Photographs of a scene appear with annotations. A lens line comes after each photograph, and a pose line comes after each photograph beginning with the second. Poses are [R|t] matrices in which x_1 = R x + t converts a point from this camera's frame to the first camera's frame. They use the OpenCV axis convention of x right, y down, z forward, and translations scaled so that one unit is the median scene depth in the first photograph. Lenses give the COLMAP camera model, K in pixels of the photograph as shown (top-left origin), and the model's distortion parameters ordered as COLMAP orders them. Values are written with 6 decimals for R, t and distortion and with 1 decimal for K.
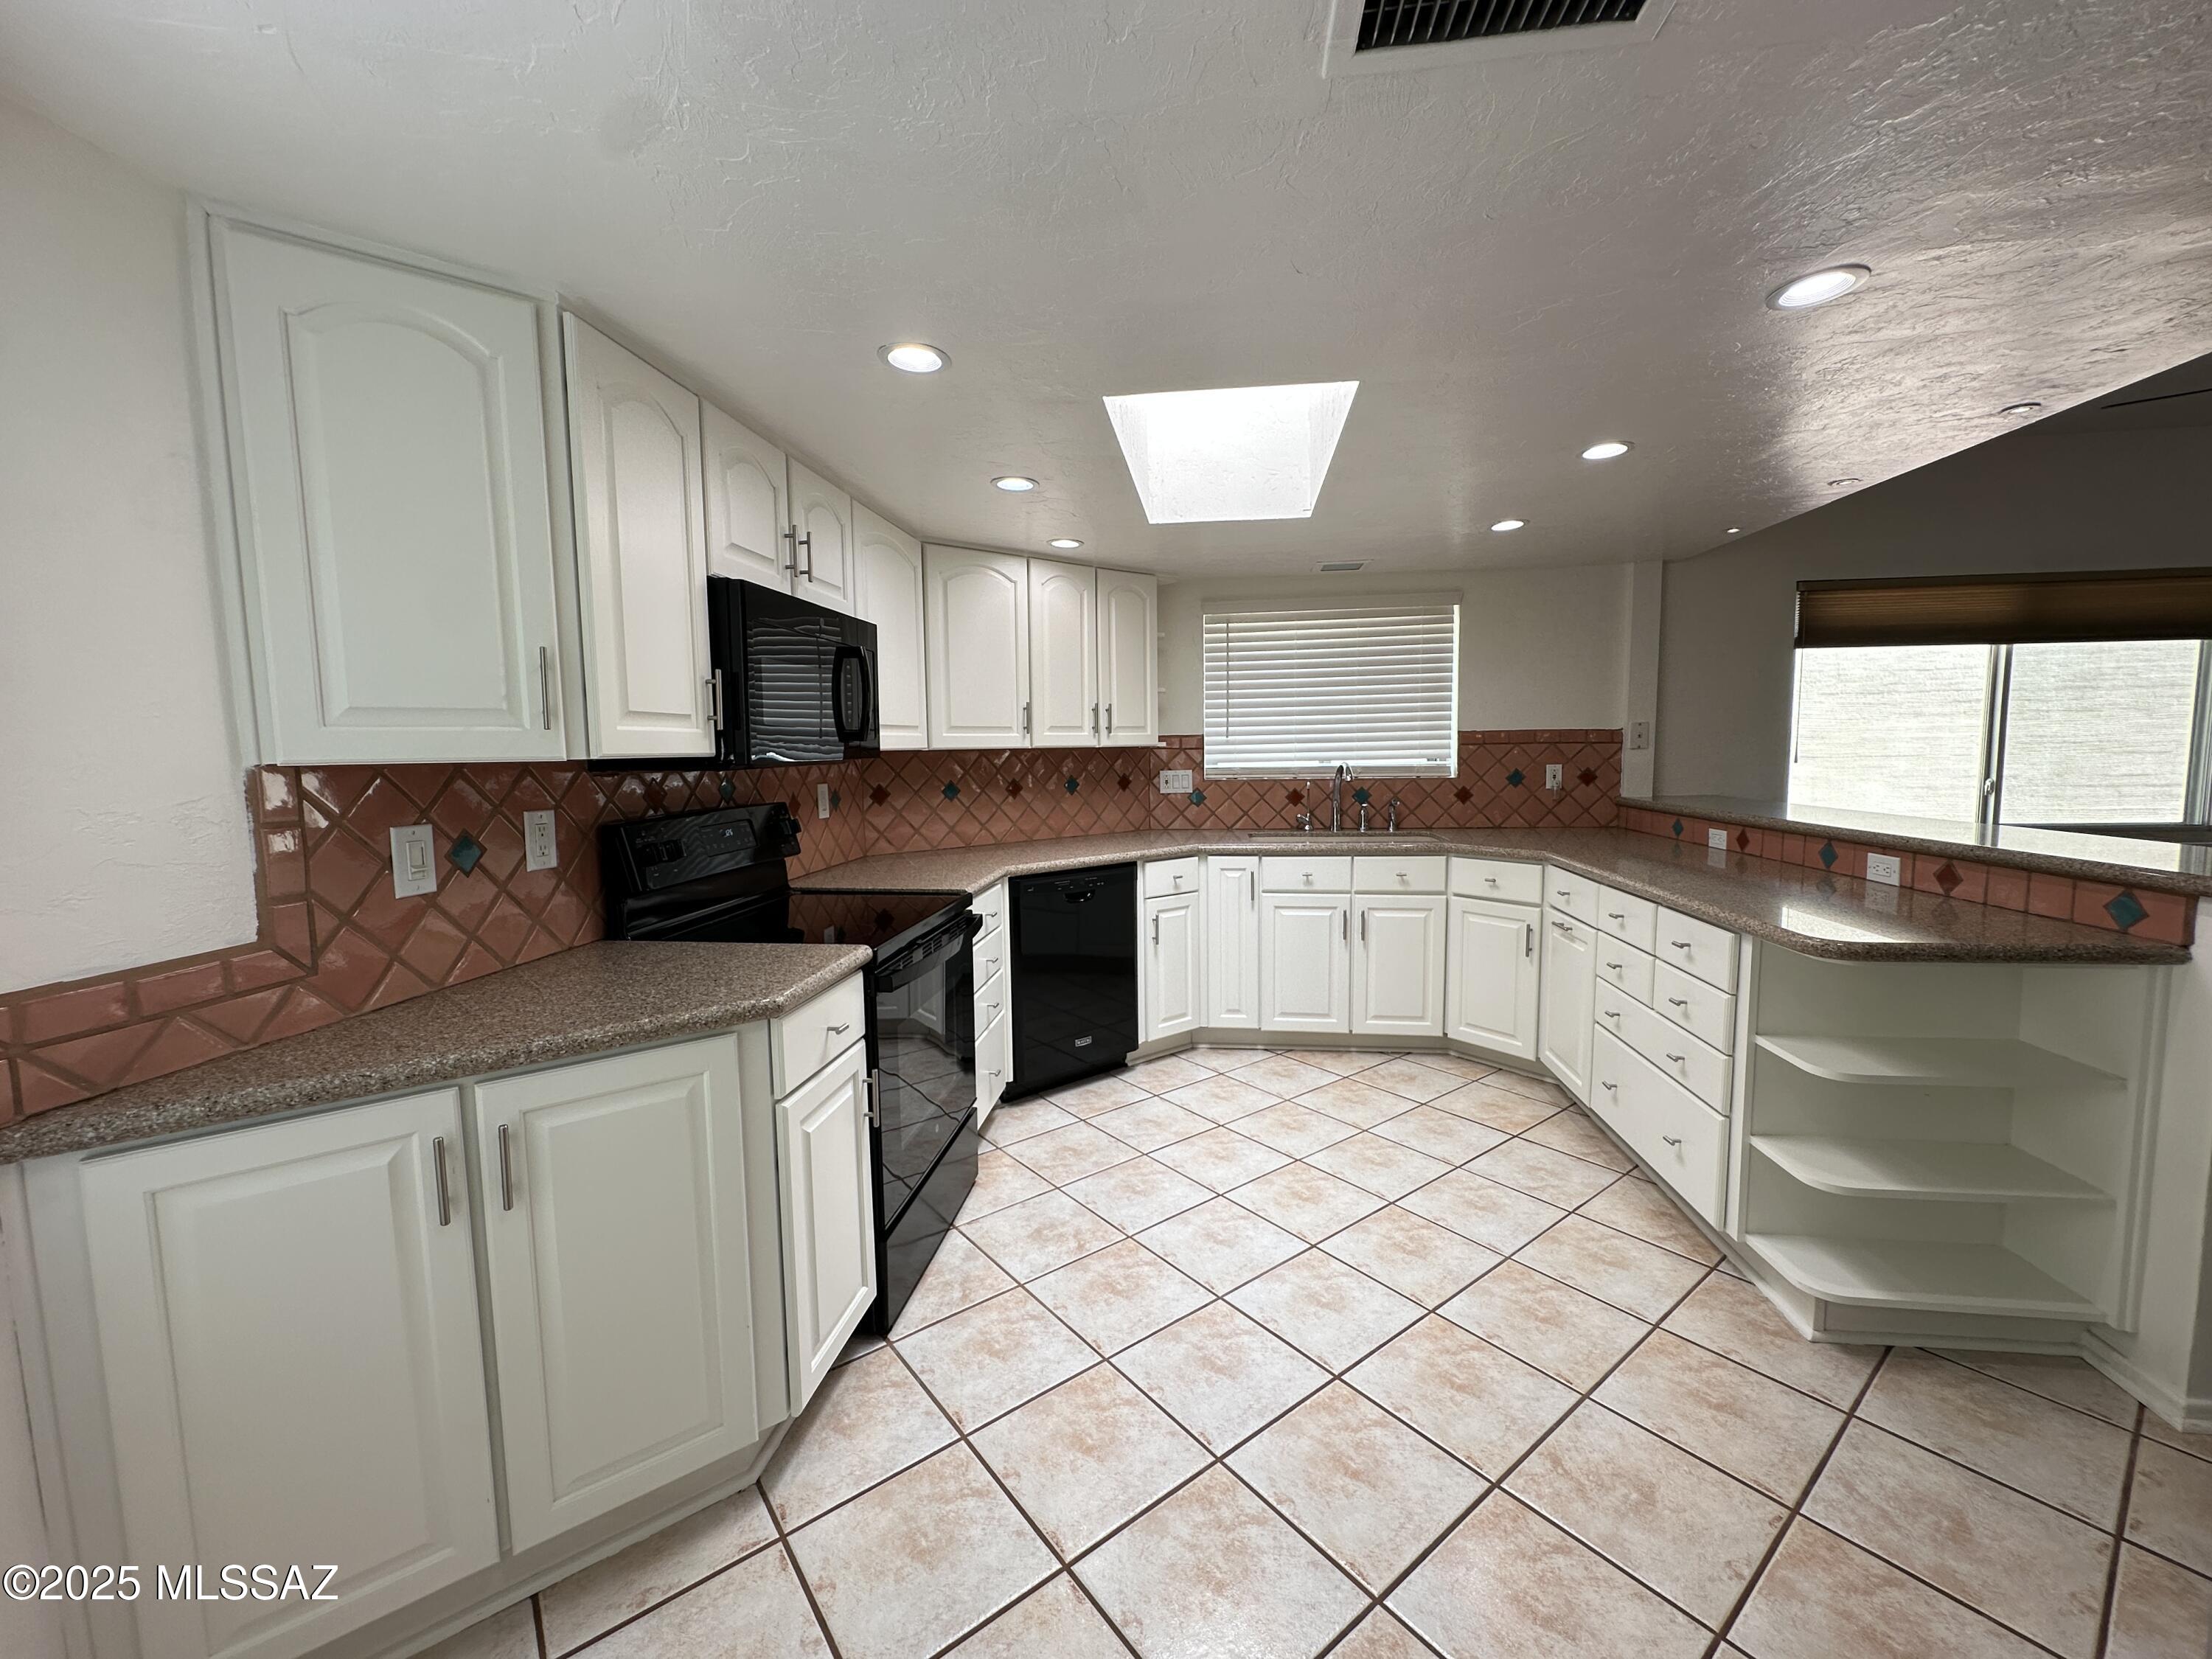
lens RADIAL K [[884.1, 0, 1104.8], [0, 884.1, 831.4], [0, 0, 1]] dist [-0.004520, 0.000859]
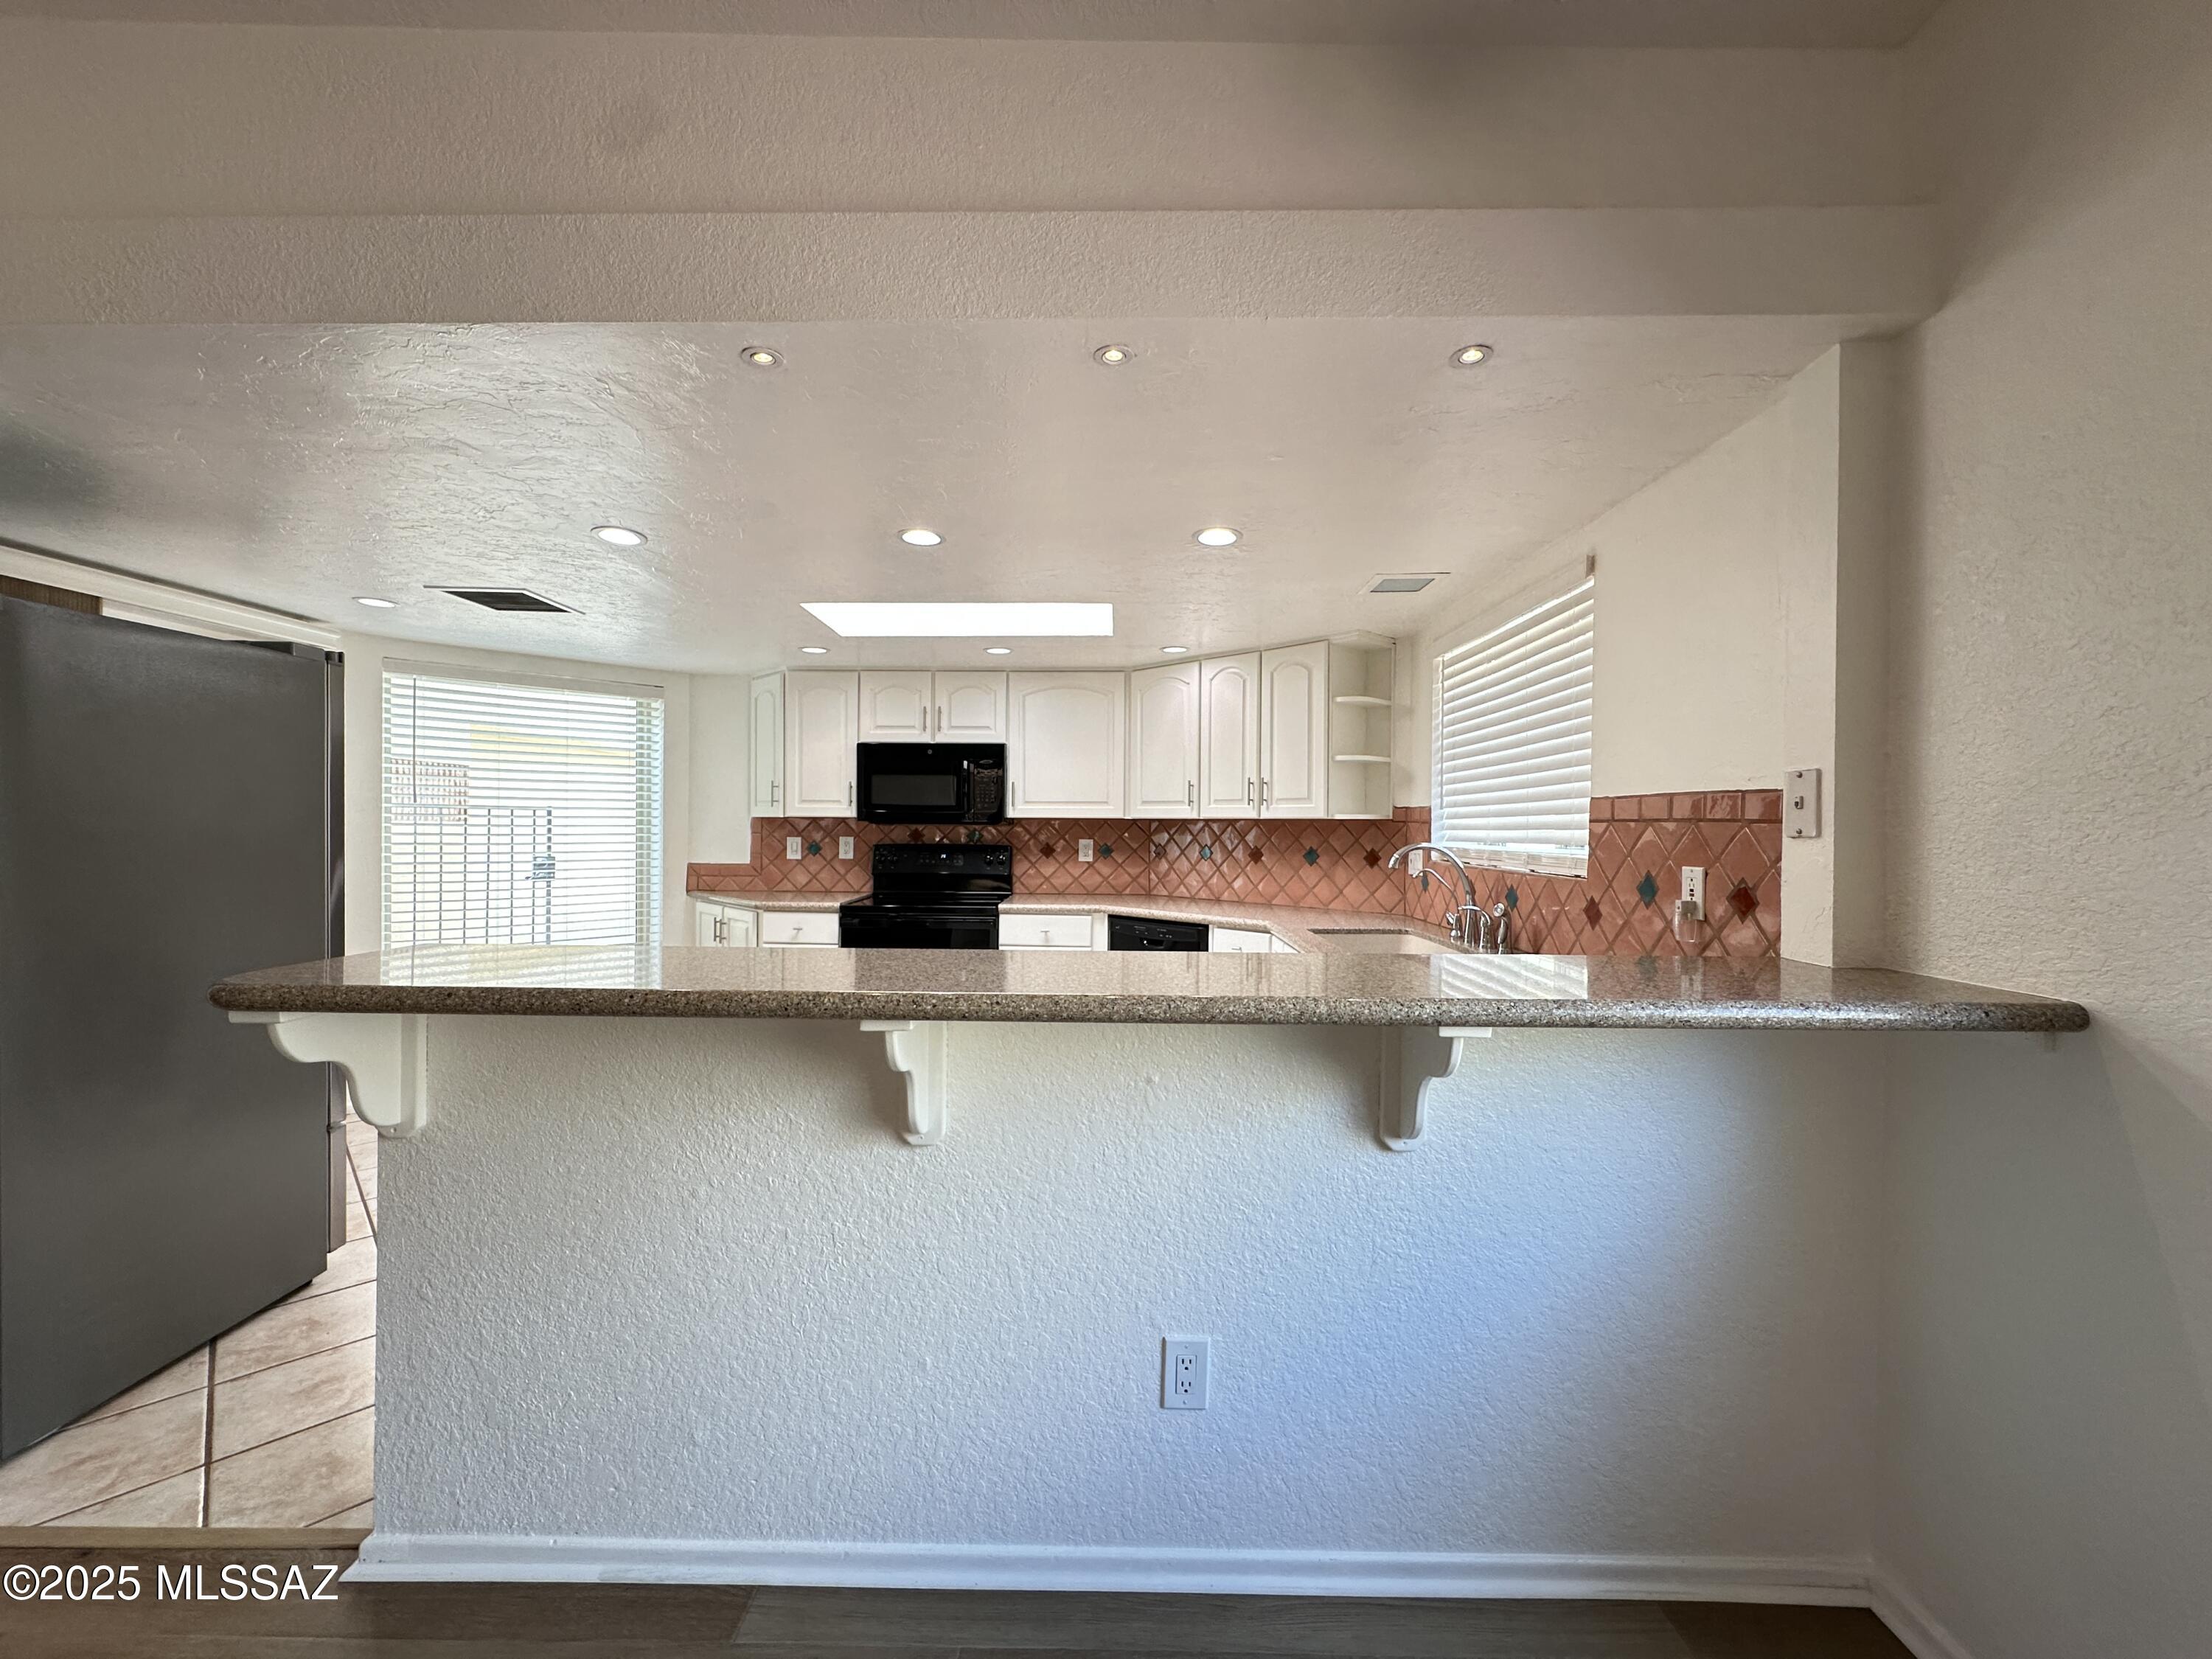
lens RADIAL K [[884.1, 0, 1107.3], [0, 884.1, 832.2], [0, 0, 1]] dist [-0.004520, 0.000859]
pose [[0.121350, 0.024419, -0.992309, 1.111635], [-0.104859, 0.994419, 0.011648, -0.079639], [0.987056, 0.102639, 0.123234, 0.759955]]
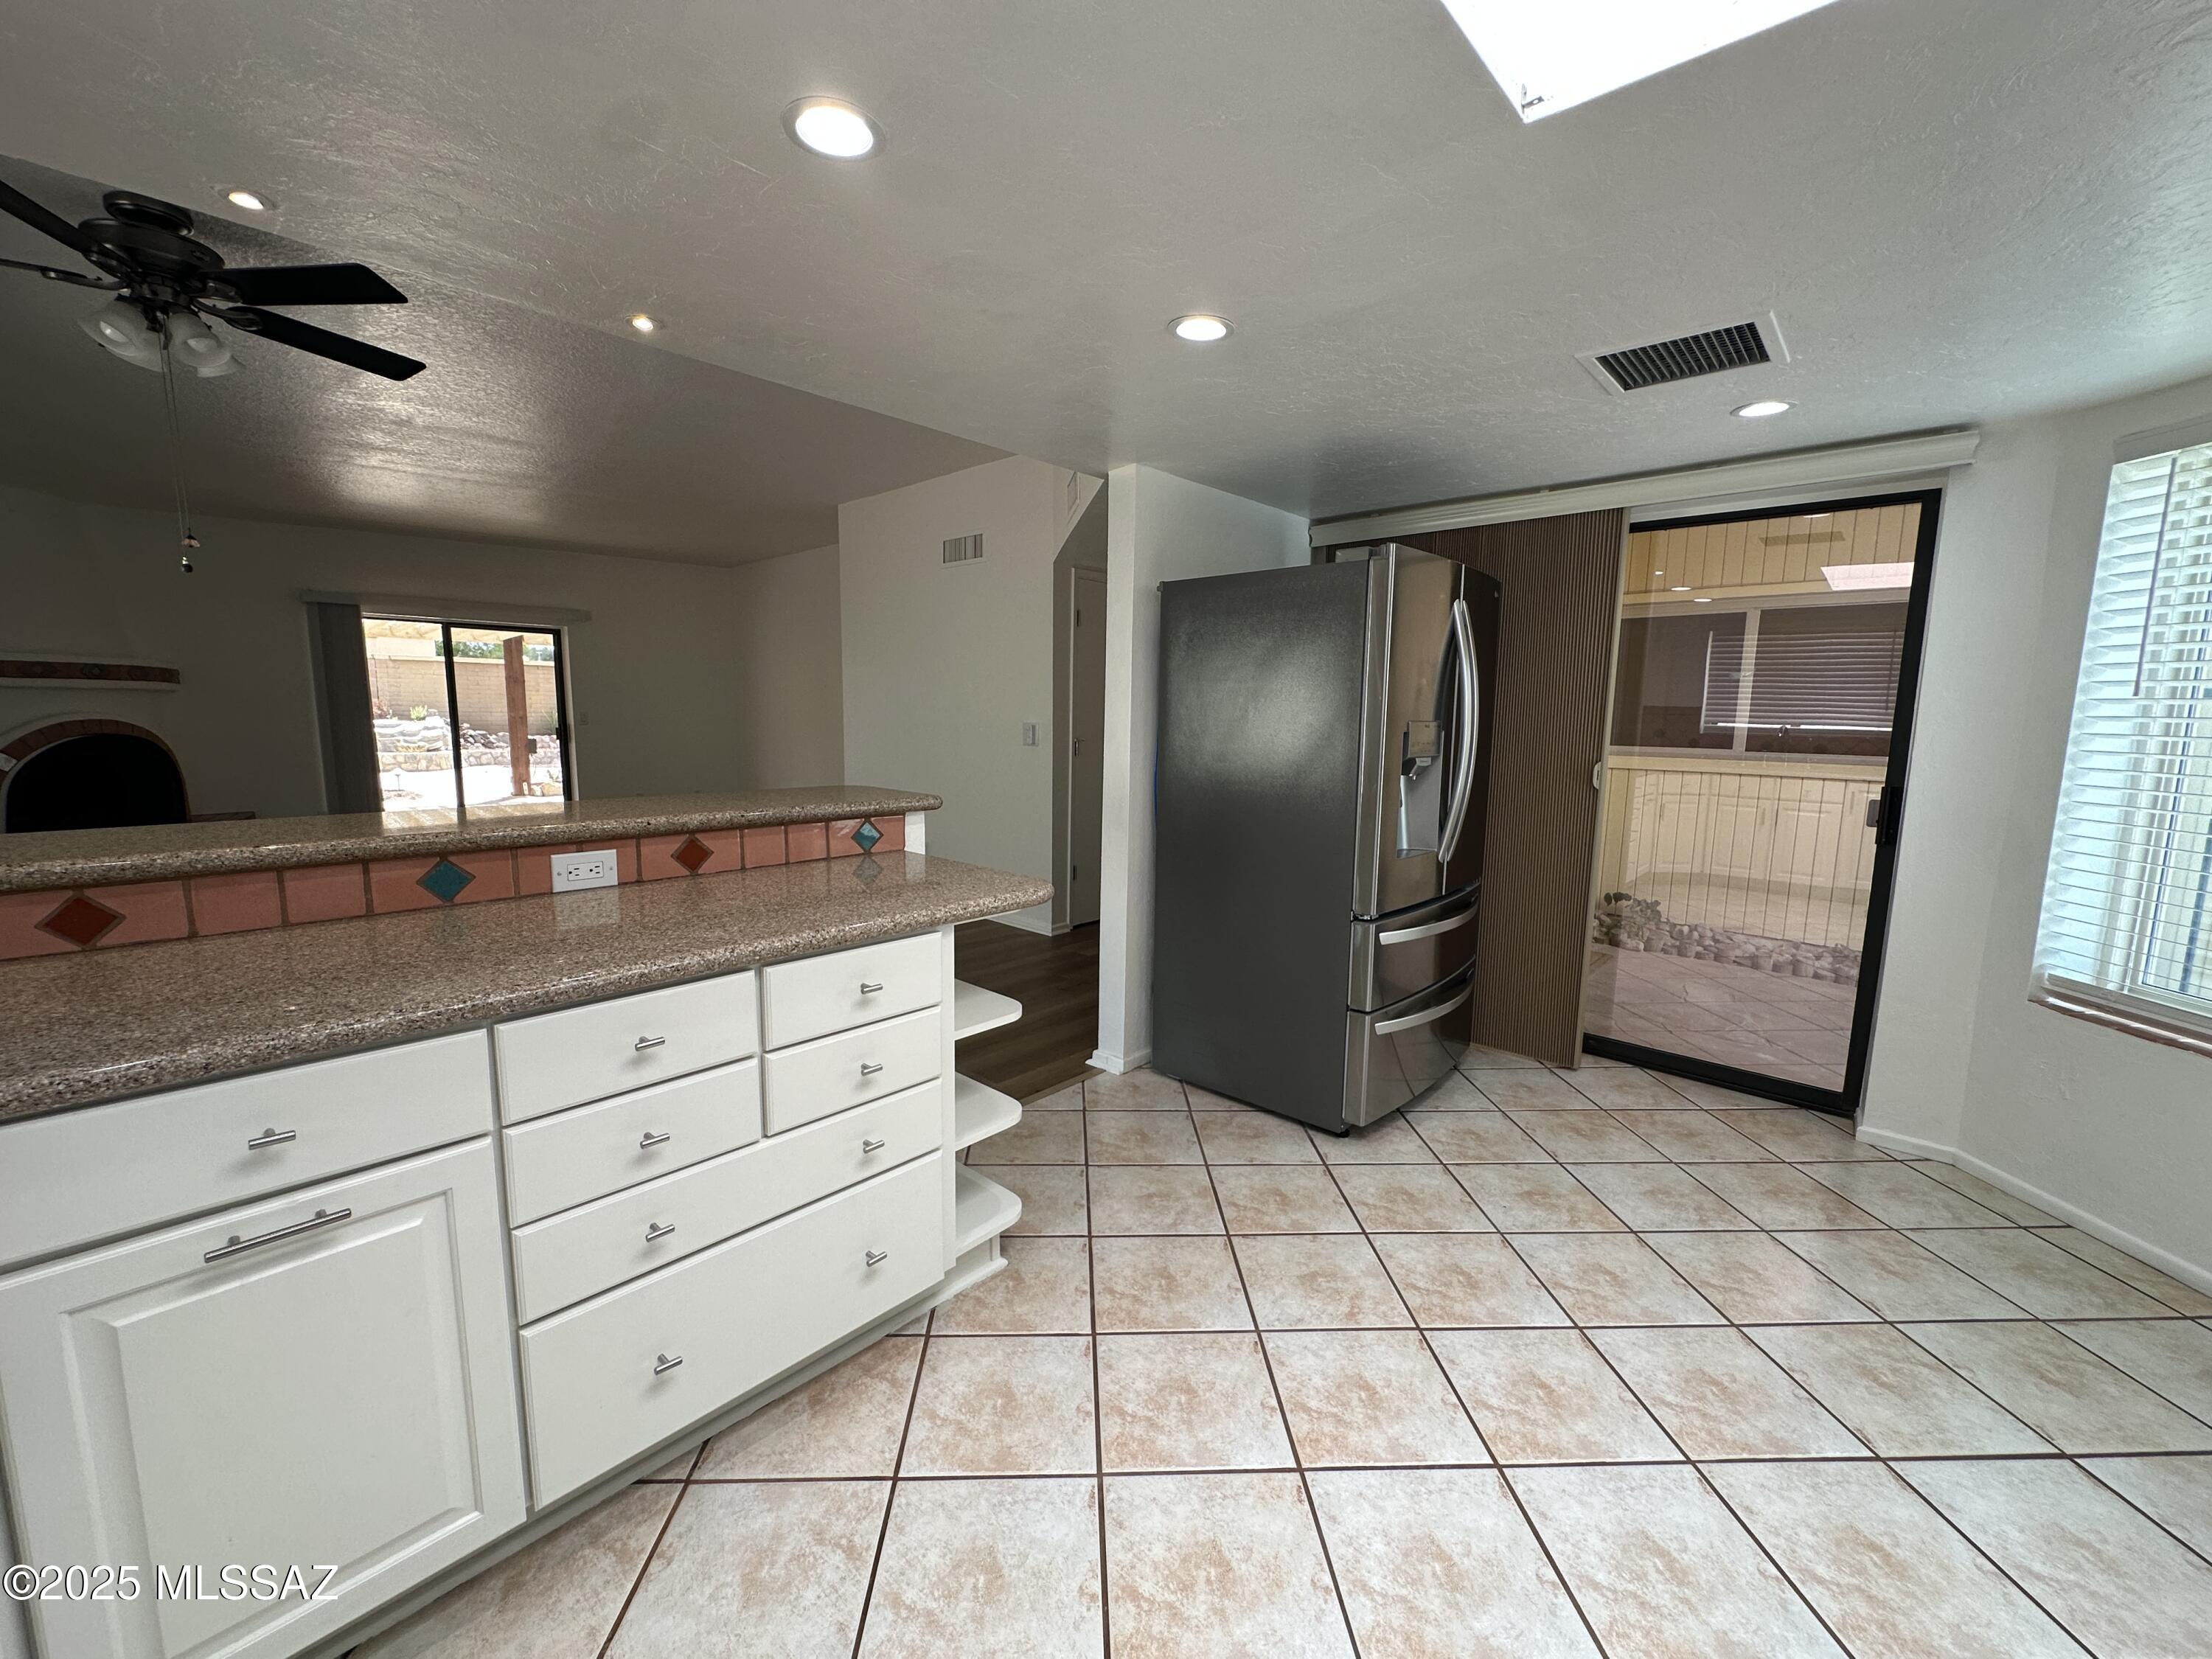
lens RADIAL K [[884.1, 0, 1104.2], [0, 884.1, 829.6], [0, 0, 1]] dist [-0.004520, 0.000859]
pose [[-0.816836, -0.072634, 0.572279, 0.072845], [0.054031, 0.978048, 0.201255, -0.083305], [-0.574334, 0.195313, -0.794980, 0.949023]]
